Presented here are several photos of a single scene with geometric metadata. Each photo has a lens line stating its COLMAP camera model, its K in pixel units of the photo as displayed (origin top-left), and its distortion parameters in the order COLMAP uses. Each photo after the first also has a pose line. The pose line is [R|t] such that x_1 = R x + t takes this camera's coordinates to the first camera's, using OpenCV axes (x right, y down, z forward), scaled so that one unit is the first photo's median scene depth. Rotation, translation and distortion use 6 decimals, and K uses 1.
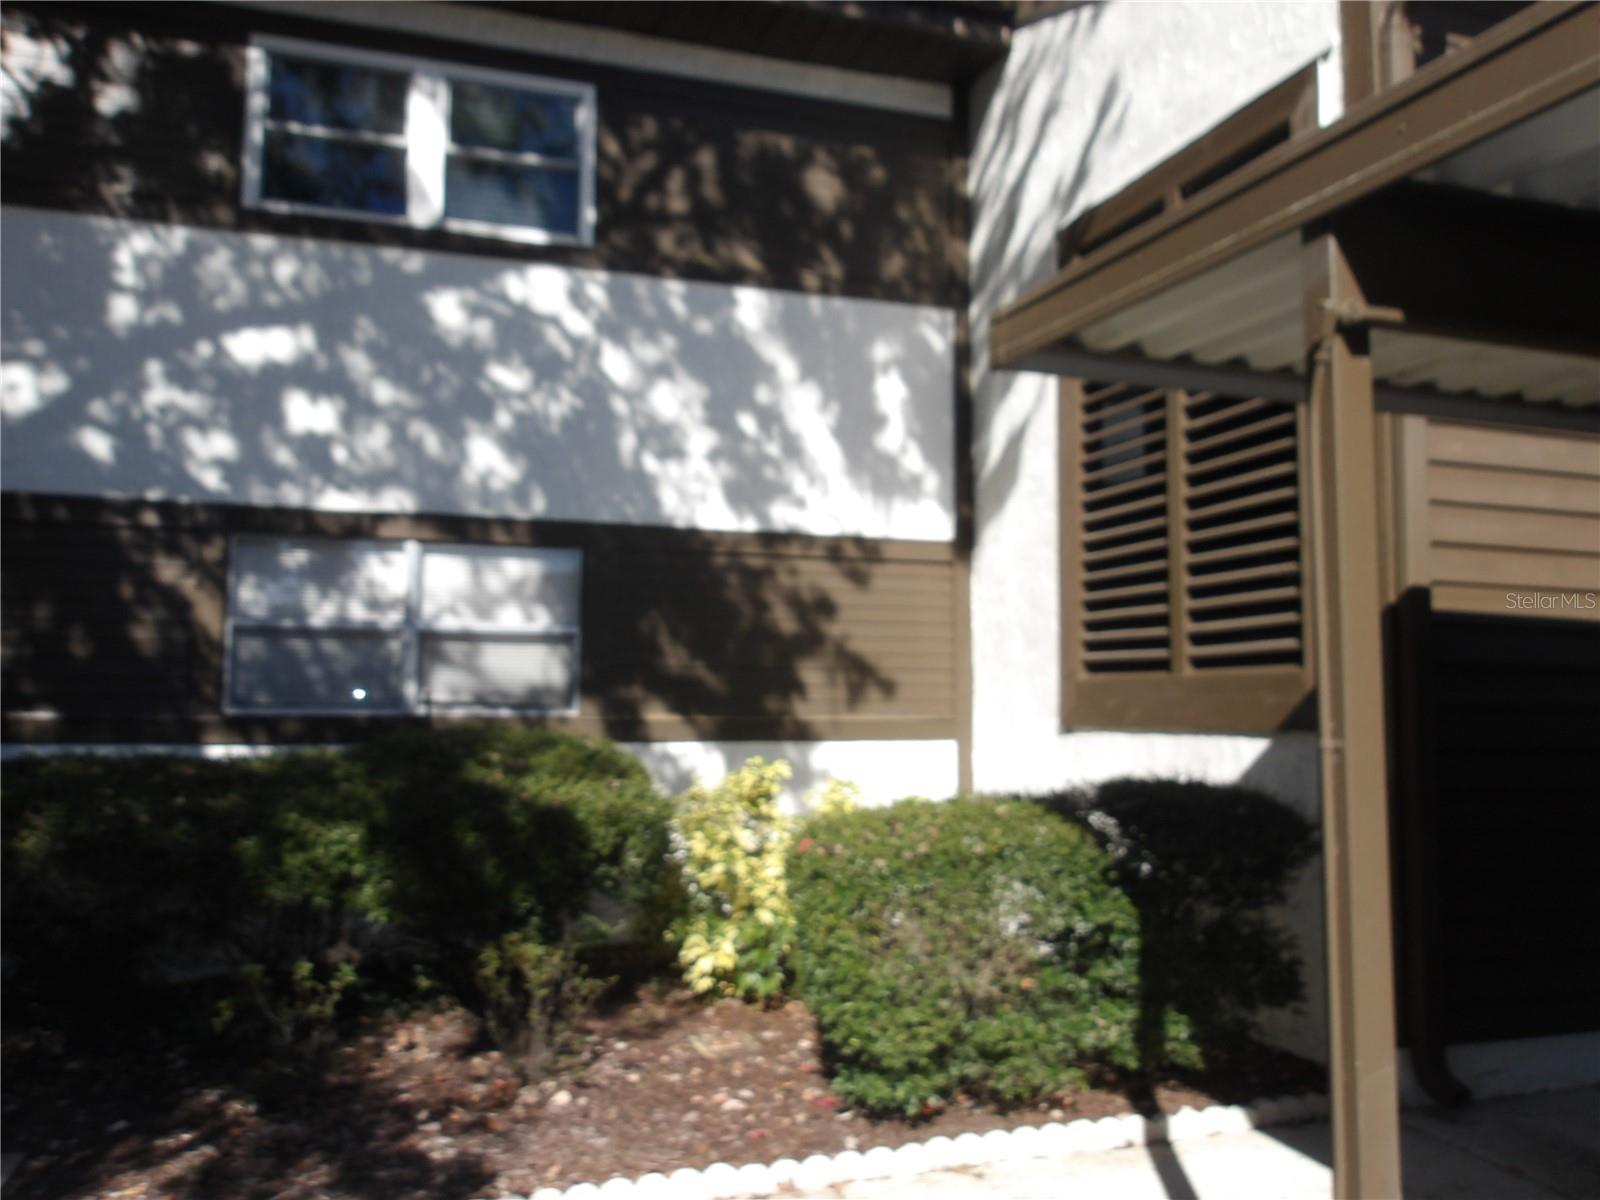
lens RADIAL K [[1294.9, 0, 797.1], [0, 1294.9, 588.4], [0, 0, 1]] dist [-0.006591, 0.001134]
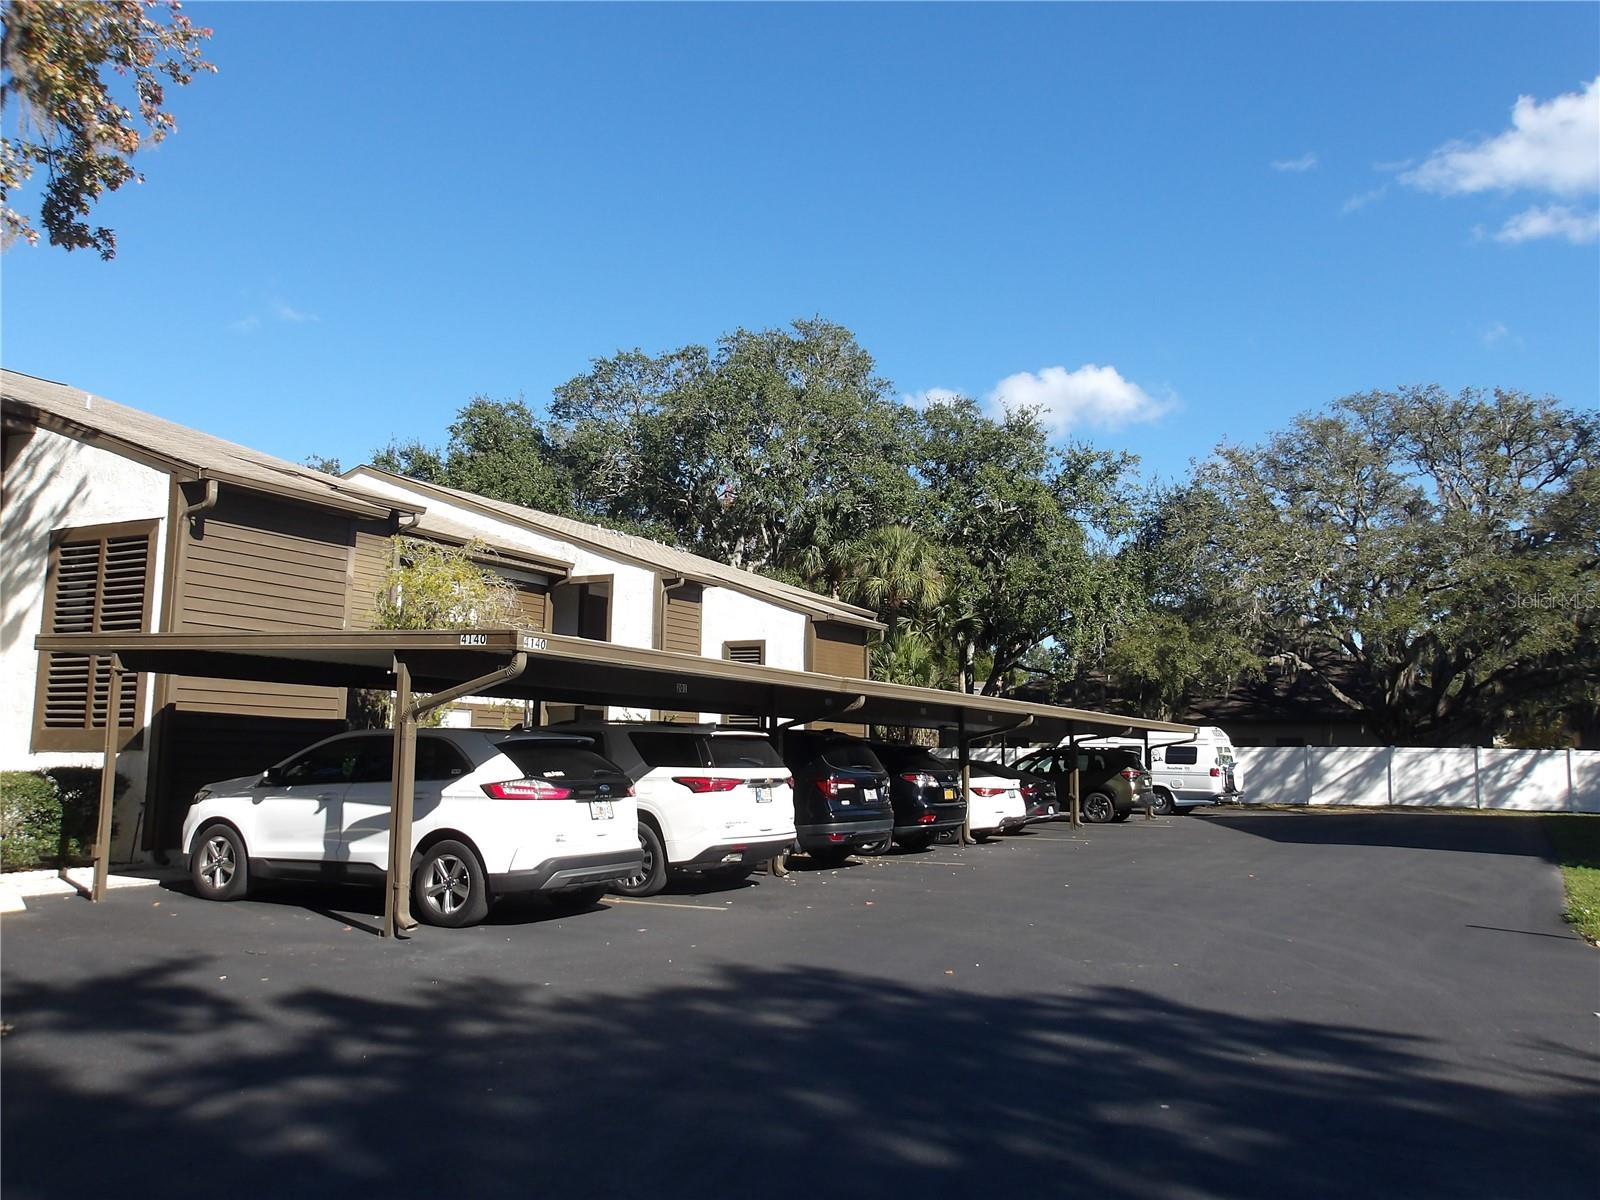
lens RADIAL K [[1294.9, 0, 797.1], [0, 1294.9, 588.4], [0, 0, 1]] dist [-0.006591, 0.001134]
pose [[0.718158, 0.092073, 0.689762, -0.470065], [-0.066805, 0.995752, -0.063363, -0.136588], [-0.692666, -0.000575, 0.721259, -1.755073]]
